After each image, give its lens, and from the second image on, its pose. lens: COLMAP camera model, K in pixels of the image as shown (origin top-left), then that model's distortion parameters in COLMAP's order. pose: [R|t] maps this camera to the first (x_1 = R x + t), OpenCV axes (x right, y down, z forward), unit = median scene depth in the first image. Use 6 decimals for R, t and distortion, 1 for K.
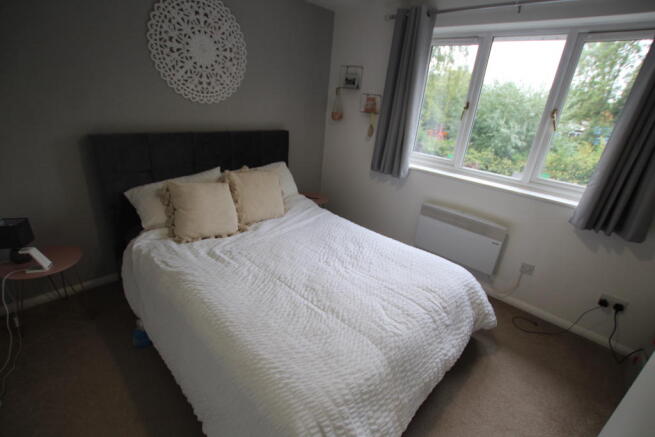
lens RADIAL K [[304.1, 0, 329.3], [0, 304.1, 227.5], [0, 0, 1]] dist [-0.025776, 0.000451]
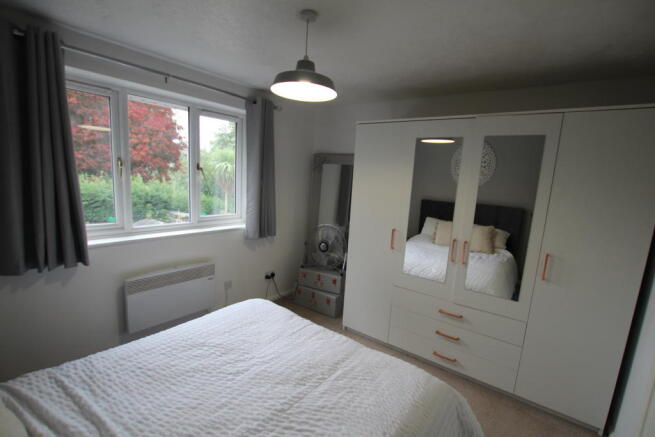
lens RADIAL K [[304.1, 0, 329.3], [0, 304.1, 227.5], [0, 0, 1]] dist [-0.025776, 0.000451]
pose [[-0.110548, -0.250202, 0.961862, -0.522448], [0.326738, 0.904851, 0.272924, -0.272099], [-0.938627, 0.344448, -0.018279, 0.506286]]
